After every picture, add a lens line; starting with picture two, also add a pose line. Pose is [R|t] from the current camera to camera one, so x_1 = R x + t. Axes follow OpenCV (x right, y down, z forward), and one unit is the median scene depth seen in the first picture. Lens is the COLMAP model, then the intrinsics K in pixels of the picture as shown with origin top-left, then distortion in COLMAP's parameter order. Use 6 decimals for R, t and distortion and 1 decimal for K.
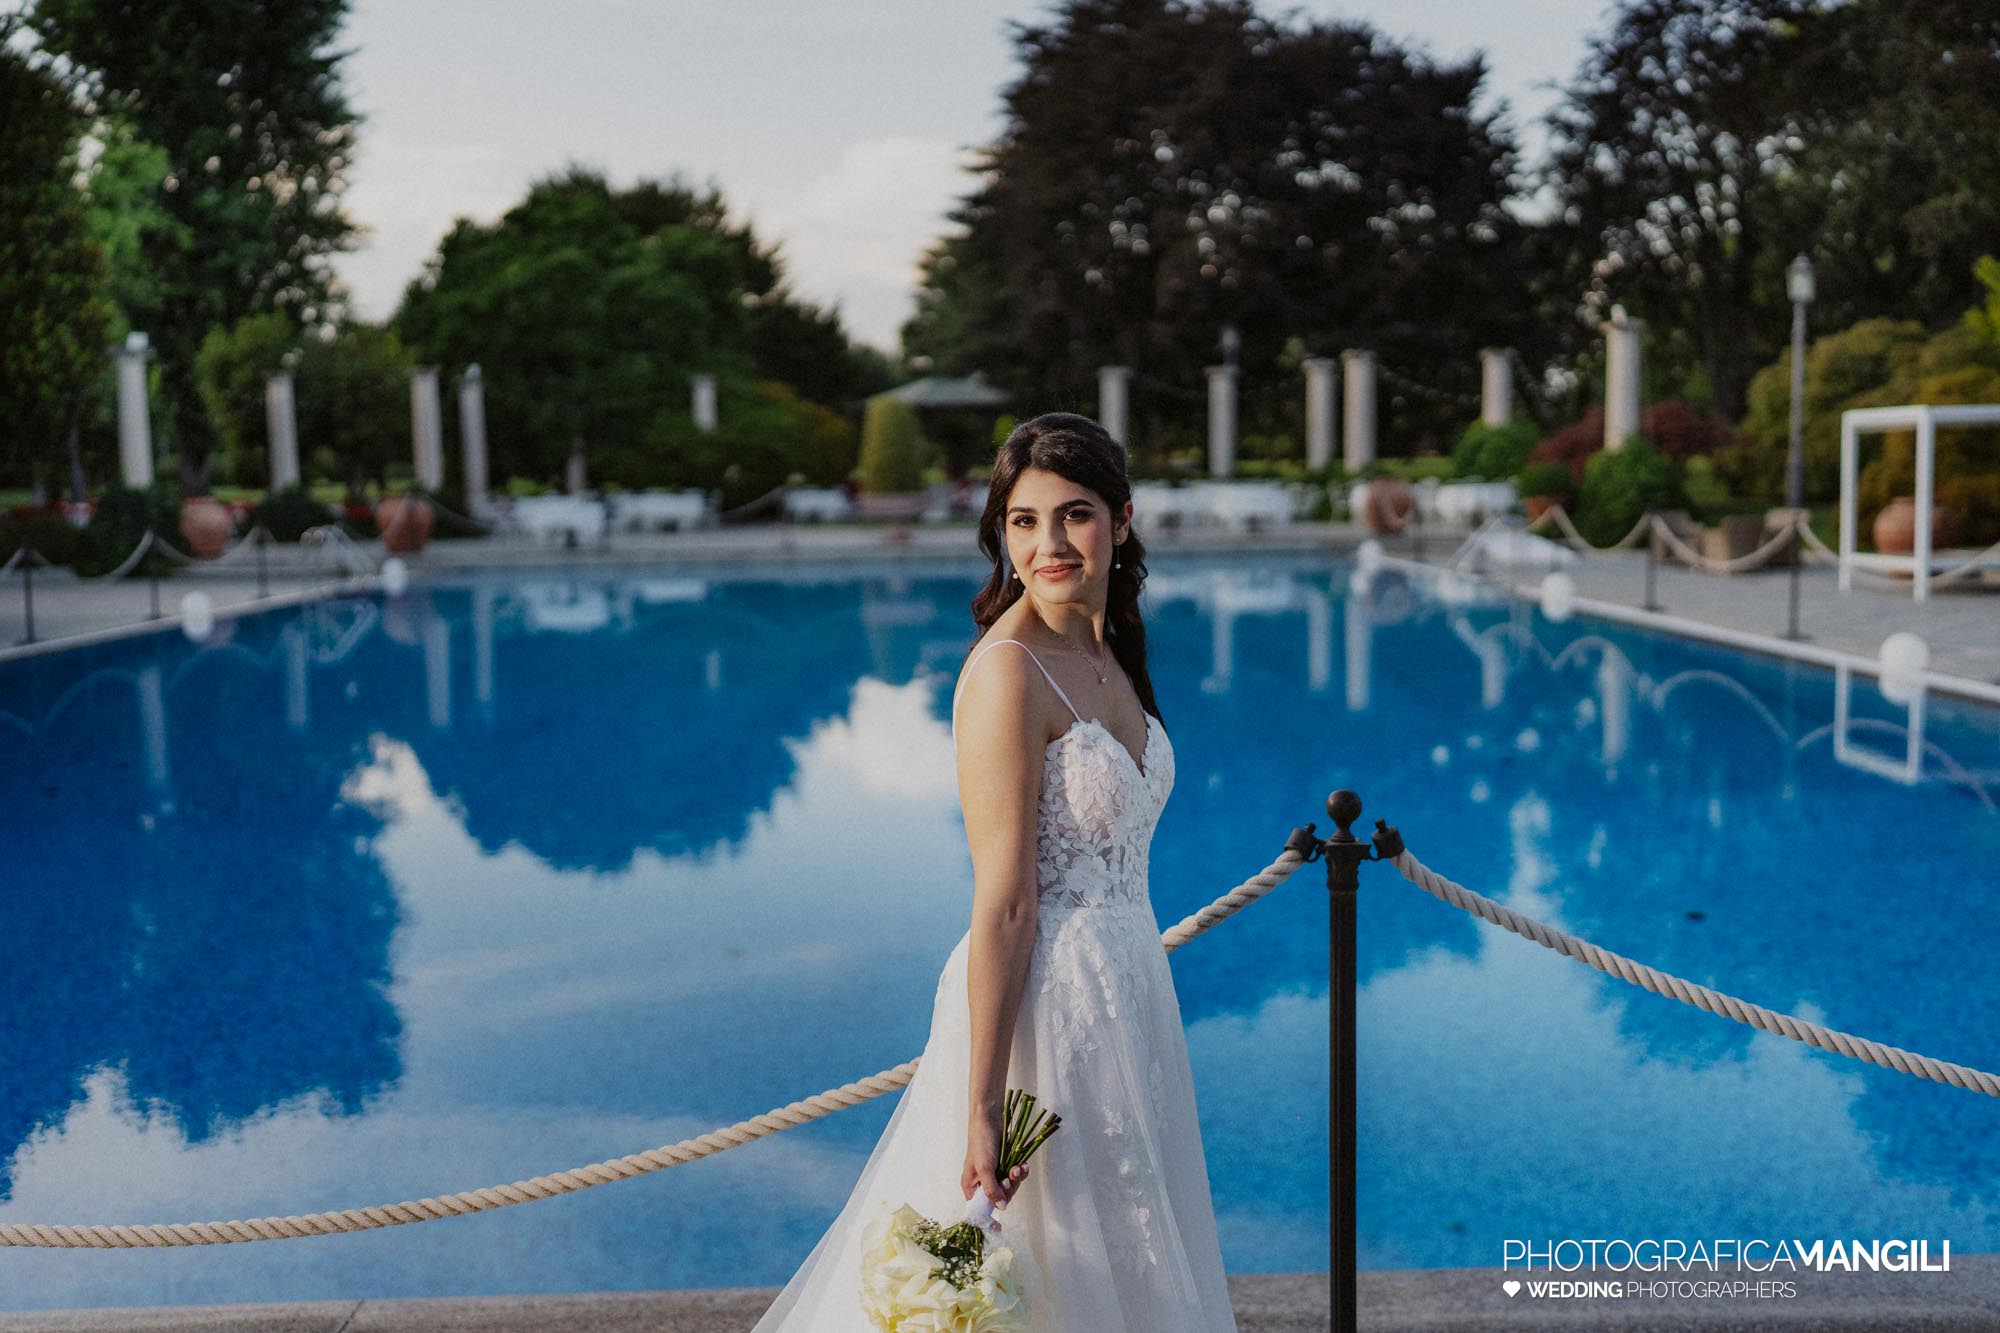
lens RADIAL K [[1930.5, 0, 1000.0], [0, 1930.5, 666.5], [0, 0, 1]] dist [-0.014841, -0.004578]
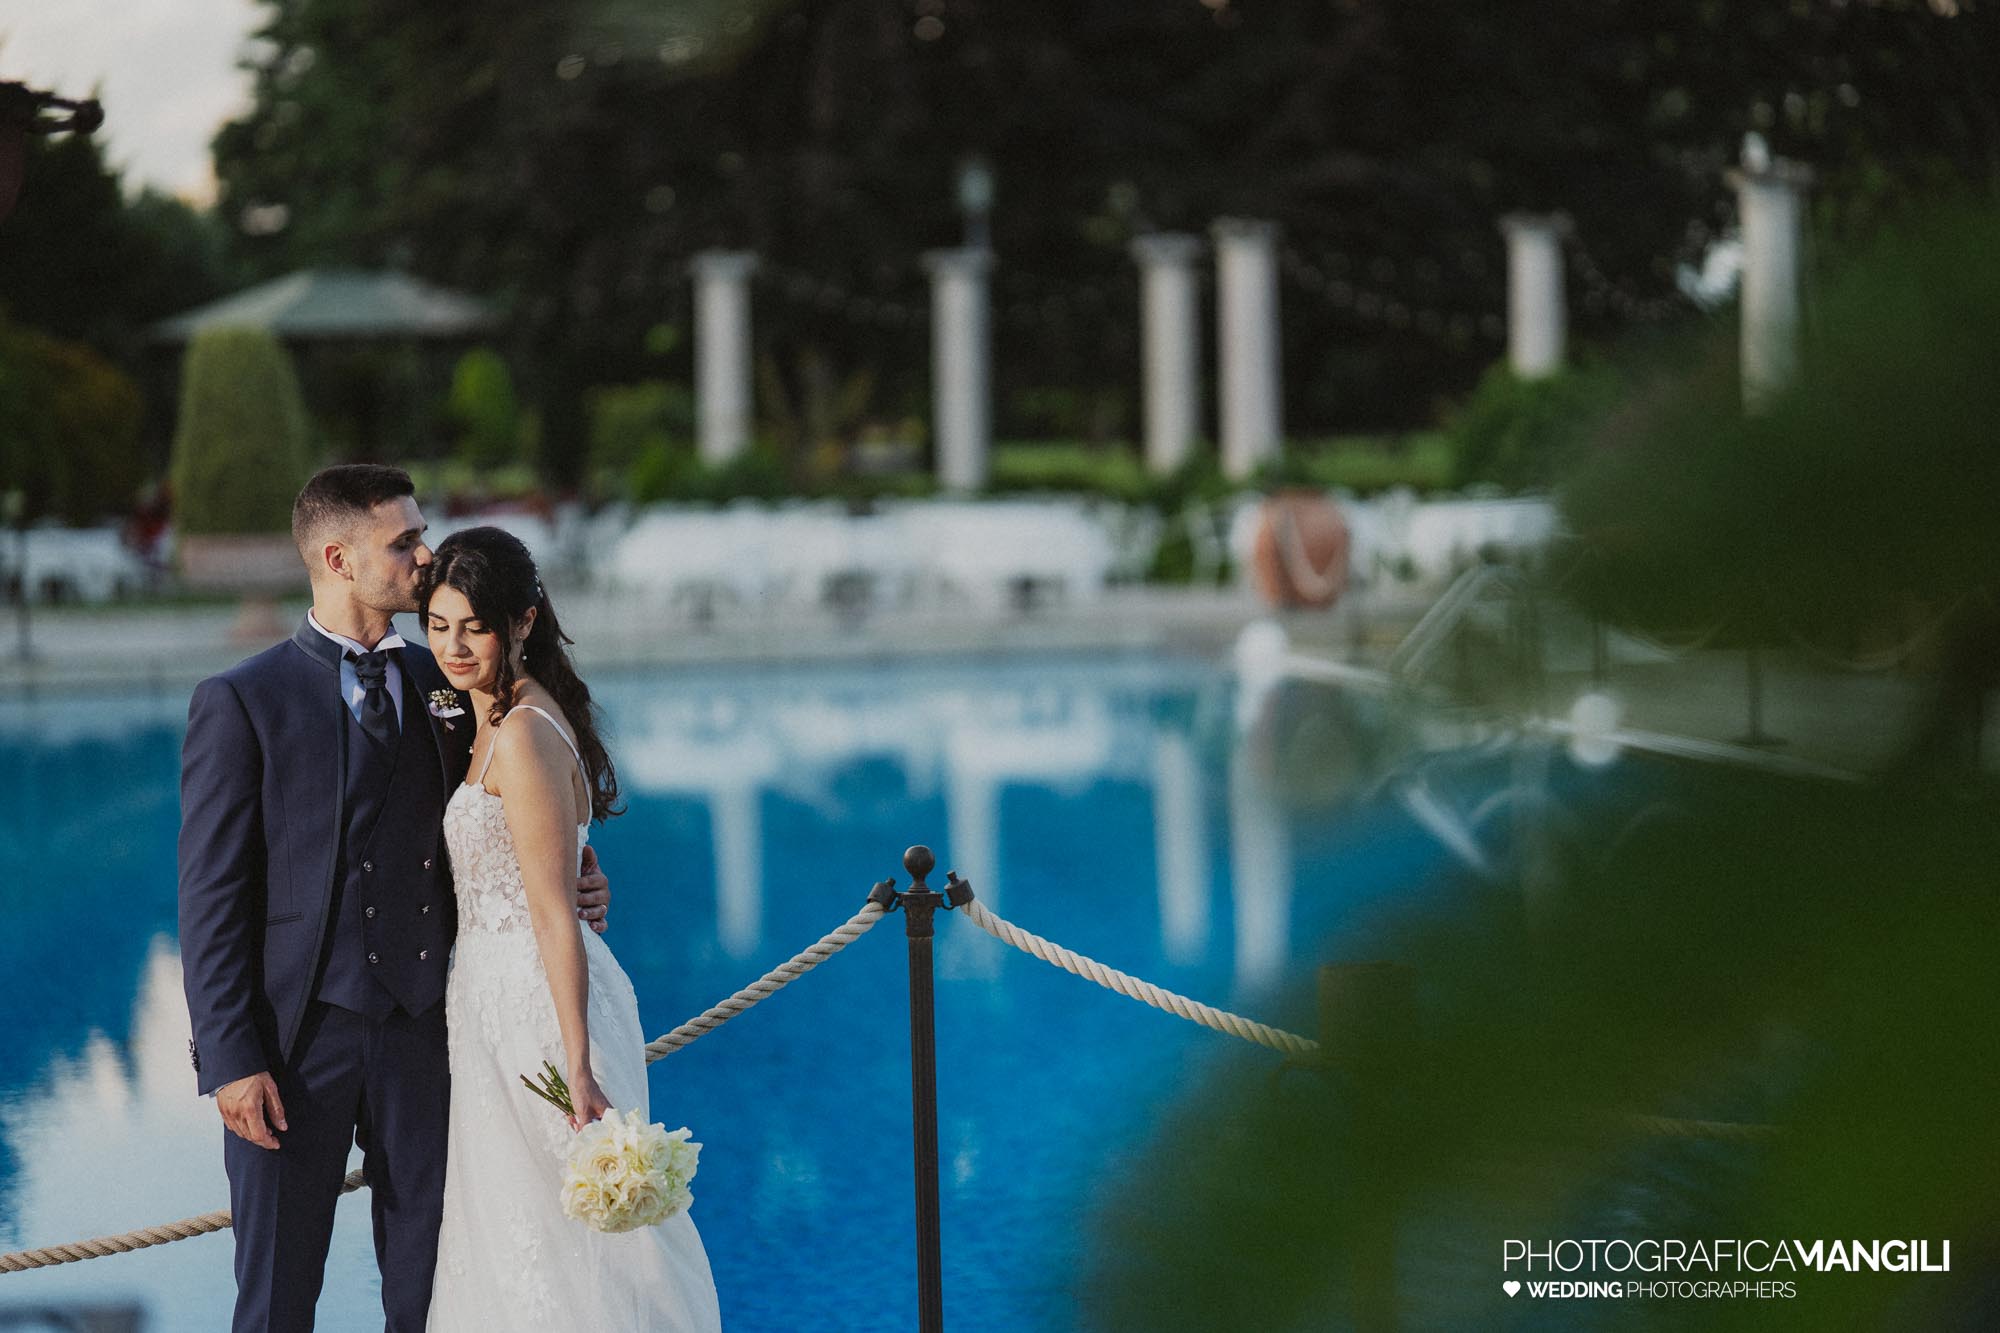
lens RADIAL K [[4763.5, 0, 1000.0], [0, 4763.5, 666.5], [0, 0, 1]] dist [0.001303, -0.398219]
pose [[0.993364, -0.016298, 0.113850, -0.006668], [0.022916, 0.998107, -0.057065, 0.009164], [-0.112705, 0.059295, 0.991858, -0.134244]]
